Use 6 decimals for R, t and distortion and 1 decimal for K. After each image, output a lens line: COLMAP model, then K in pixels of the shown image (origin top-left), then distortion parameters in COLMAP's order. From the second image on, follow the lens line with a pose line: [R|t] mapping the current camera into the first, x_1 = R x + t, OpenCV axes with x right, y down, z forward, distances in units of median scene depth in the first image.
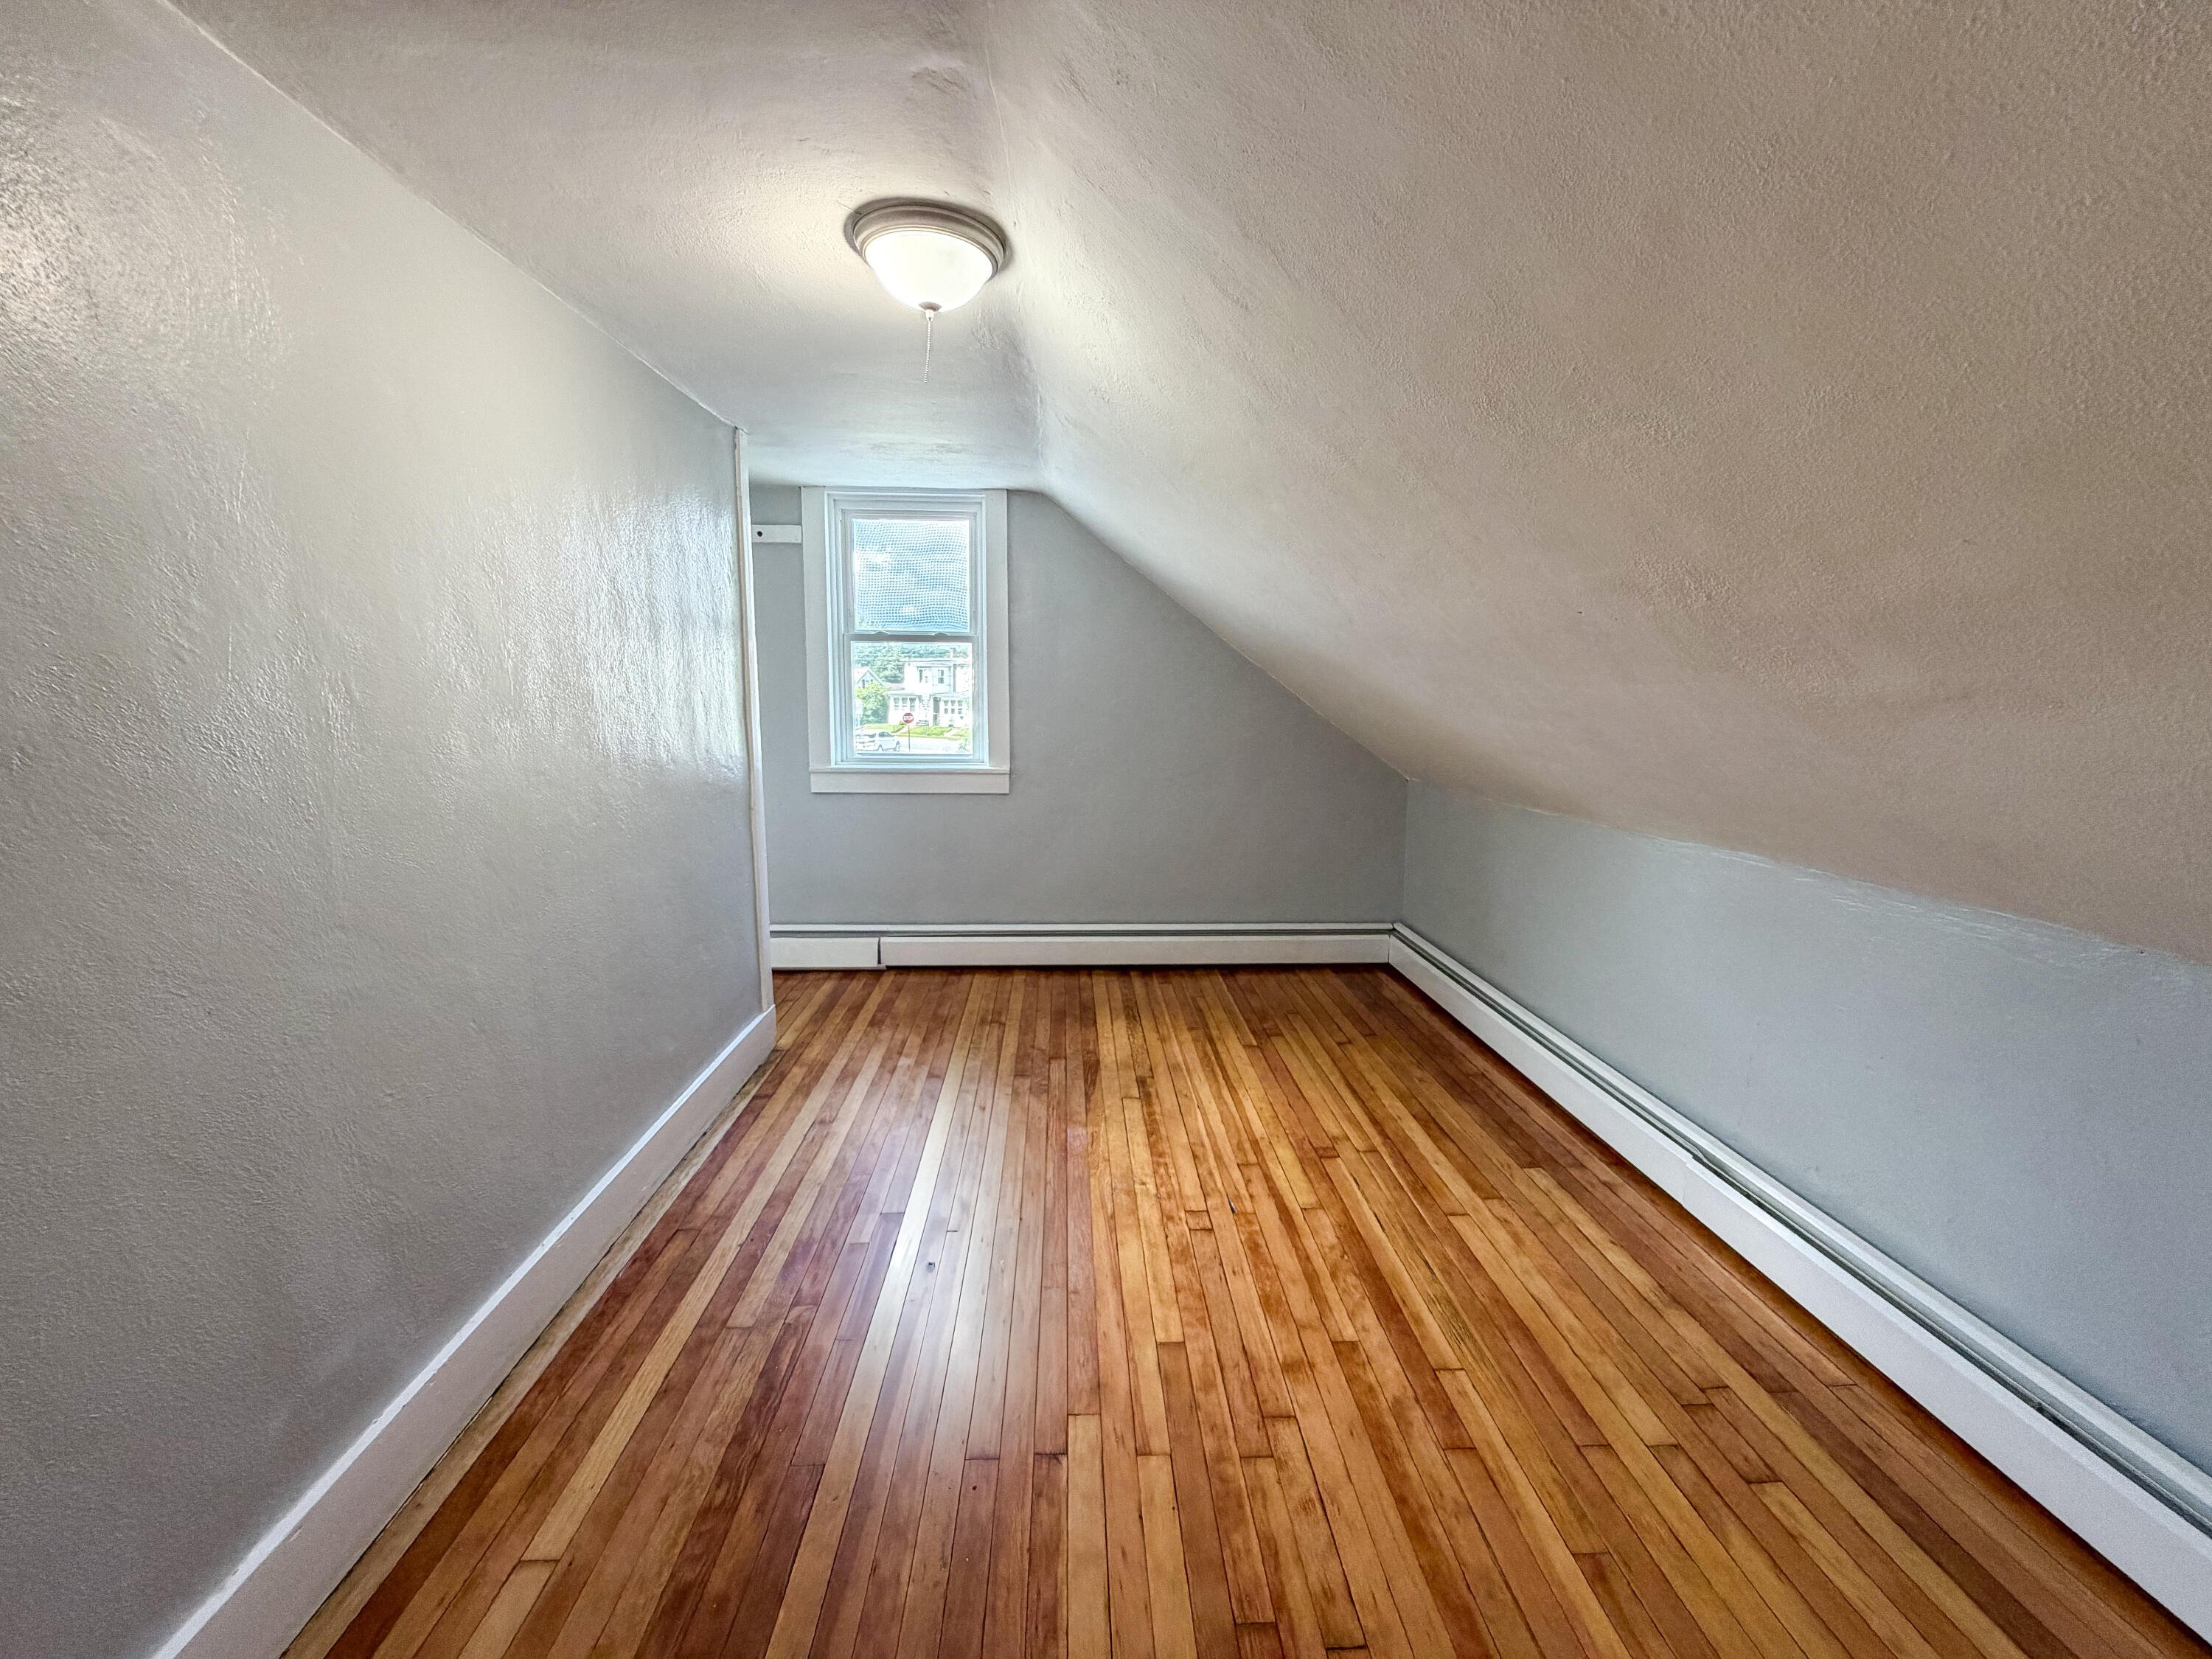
lens RADIAL K [[877.4, 0, 1099.2], [0, 877.4, 834.8], [0, 0, 1]] dist [-0.000860, -0.000223]
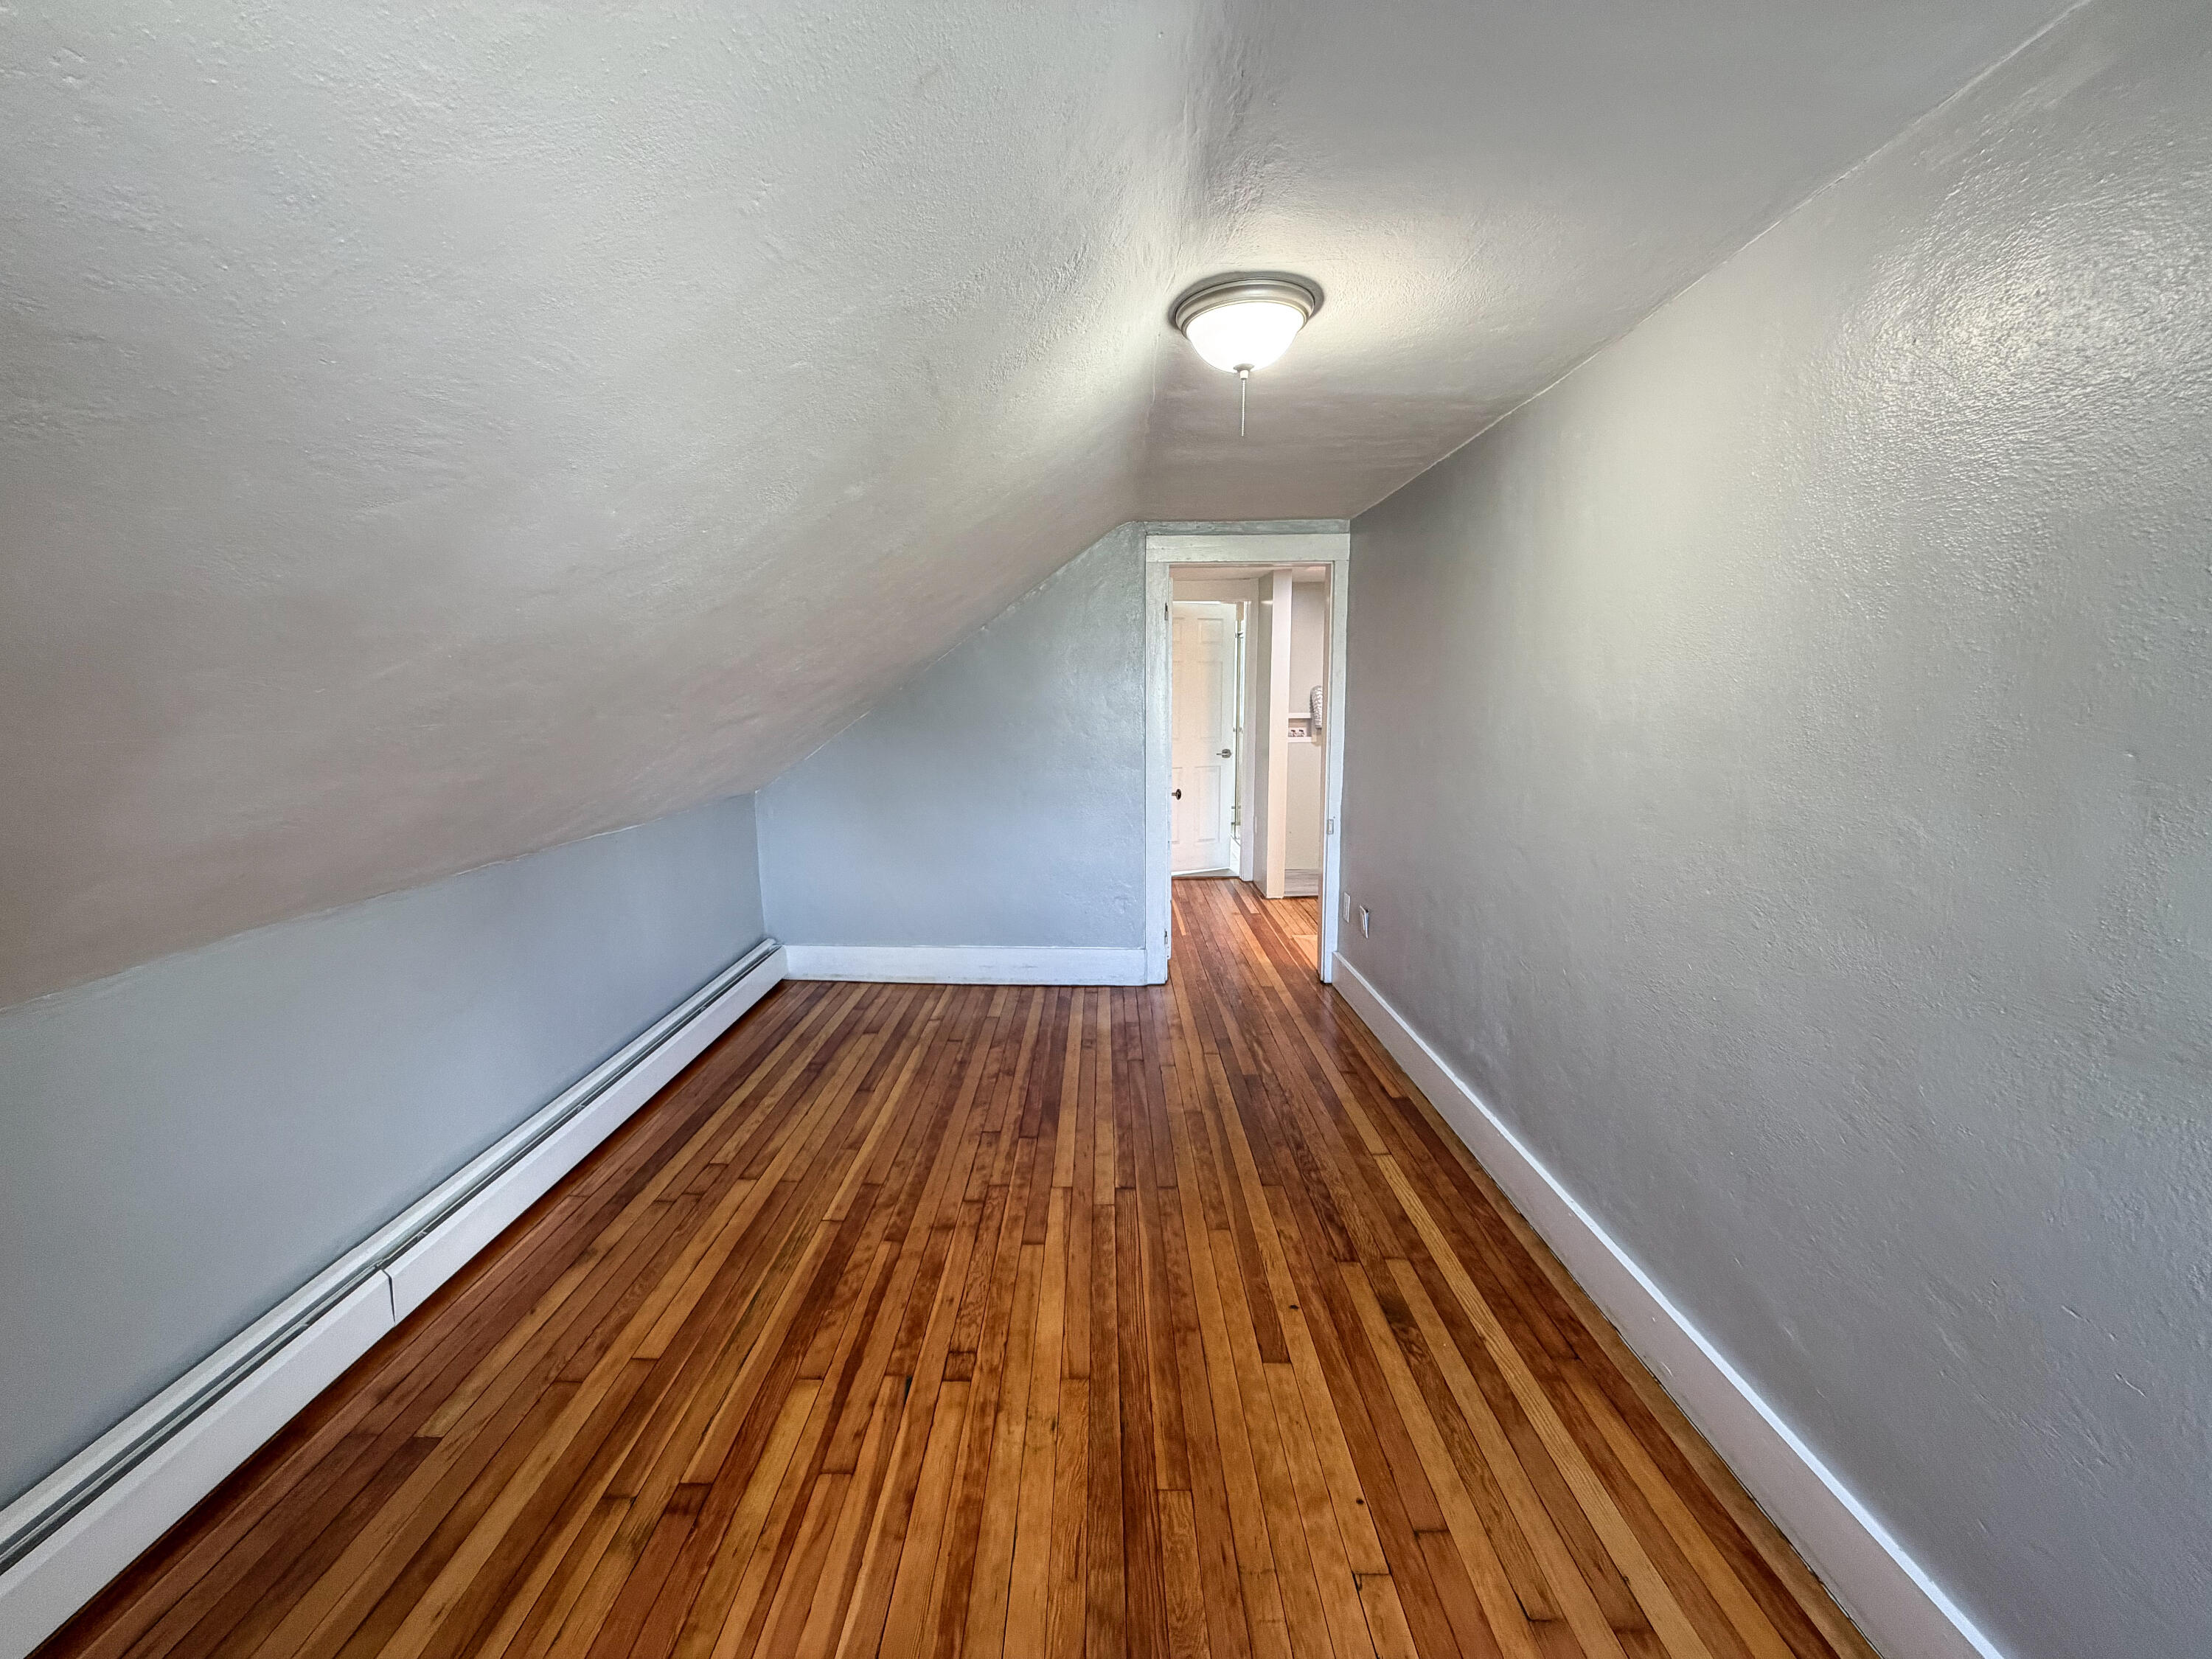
lens RADIAL K [[877.4, 0, 1099.2], [0, 877.4, 834.8], [0, 0, 1]] dist [-0.000860, -0.000223]
pose [[-0.999183, -0.007897, 0.039630, -0.050766], [0.004868, 0.950051, 0.312058, -0.323150], [-0.040115, 0.311996, -0.949236, 1.809775]]
